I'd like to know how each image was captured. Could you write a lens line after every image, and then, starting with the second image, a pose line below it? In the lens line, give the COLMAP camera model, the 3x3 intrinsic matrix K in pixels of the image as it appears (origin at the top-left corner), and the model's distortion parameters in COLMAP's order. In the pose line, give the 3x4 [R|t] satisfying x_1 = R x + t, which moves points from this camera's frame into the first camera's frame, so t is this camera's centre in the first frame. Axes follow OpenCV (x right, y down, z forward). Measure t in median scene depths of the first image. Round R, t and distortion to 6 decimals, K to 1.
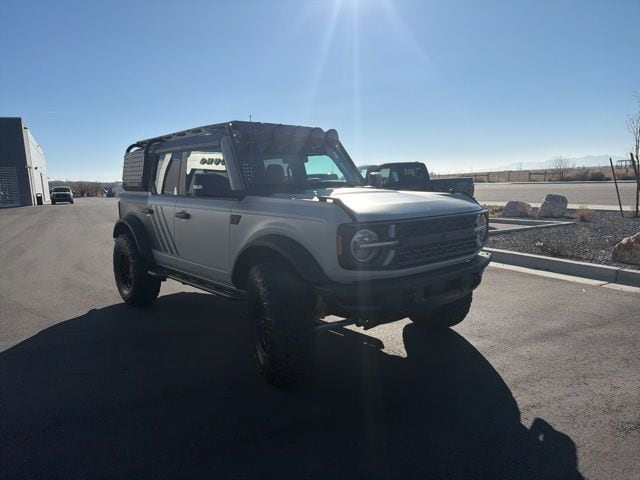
lens RADIAL K [[446.7, 0, 324.1], [0, 446.7, 238.8], [0, 0, 1]] dist [0.076702, -0.098929]
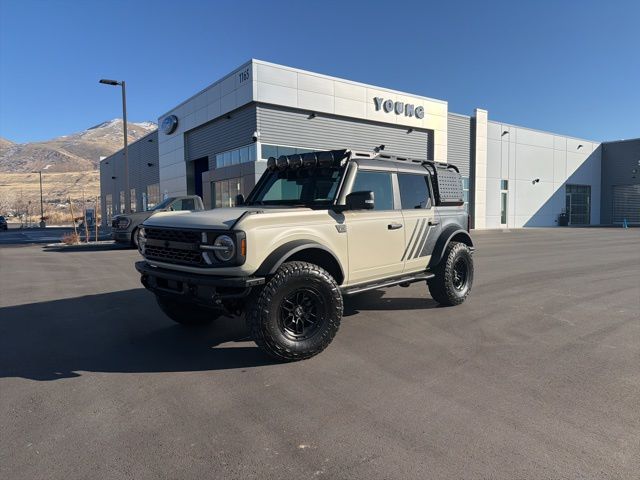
lens RADIAL K [[446.7, 0, 324.1], [0, 446.7, 238.8], [0, 0, 1]] dist [0.076702, -0.098929]
pose [[0.114030, 0.094520, -0.988971, 1.349288], [-0.124275, 0.989002, 0.080193, -0.152143], [0.985674, 0.113760, 0.124523, 1.089947]]
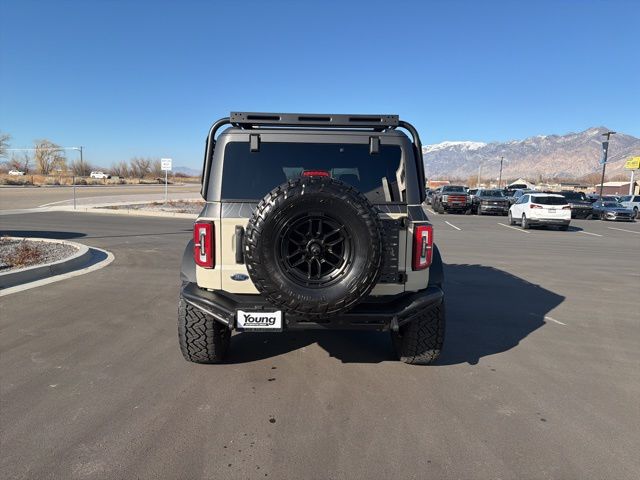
lens RADIAL K [[447.3, 0, 318.8], [0, 447.3, 242.9], [0, 0, 1]] dist [0.071910, -0.101191]
pose [[-0.769141, -0.067514, 0.635503, -1.101541], [0.083056, 0.975411, 0.204147, -0.290751], [-0.633659, 0.209800, -0.744621, 2.370458]]
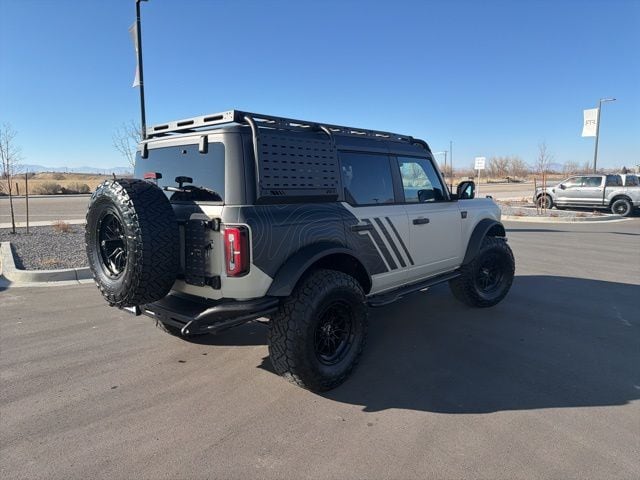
lens RADIAL K [[446.7, 0, 324.1], [0, 446.7, 238.8], [0, 0, 1]] dist [0.076702, -0.098929]
pose [[-0.115520, -0.092354, 0.989002, -1.496565], [0.140023, 0.984212, 0.108262, -0.176646], [-0.983386, 0.150989, -0.100764, 1.533088]]
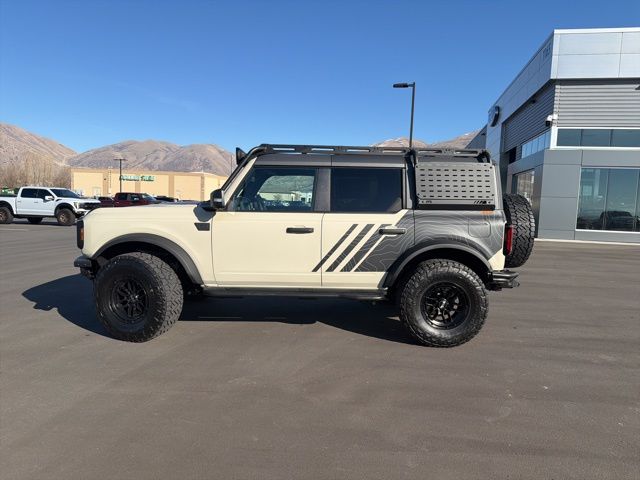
lens RADIAL K [[446.7, 0, 324.1], [0, 446.7, 238.8], [0, 0, 1]] dist [0.076702, -0.098929]
pose [[-0.639296, 0.081143, -0.764668, 0.877800], [-0.108767, 0.974877, 0.194384, -0.322957], [0.761230, 0.207440, -0.614409, 2.264257]]
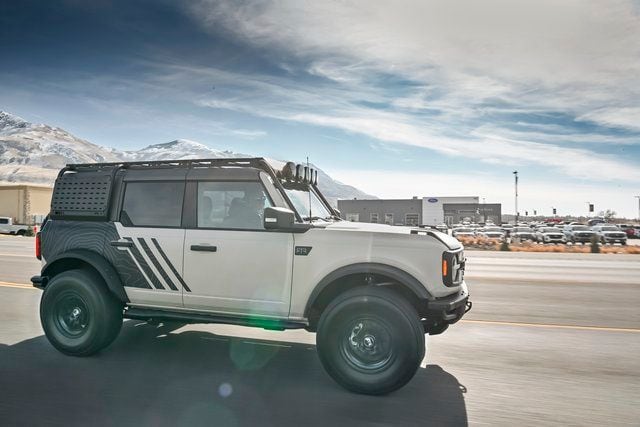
lens RADIAL K [[421.8, 0, 320.0], [0, 421.8, 213.5], [0, 0, 1]] dist [-0.033055, 0.002316]
pose [[0.838796, 0.026577, 0.543797, -0.691311], [0.041810, 0.992714, -0.113007, -0.014951], [-0.542839, 0.117526, 0.831573, 0.123251]]
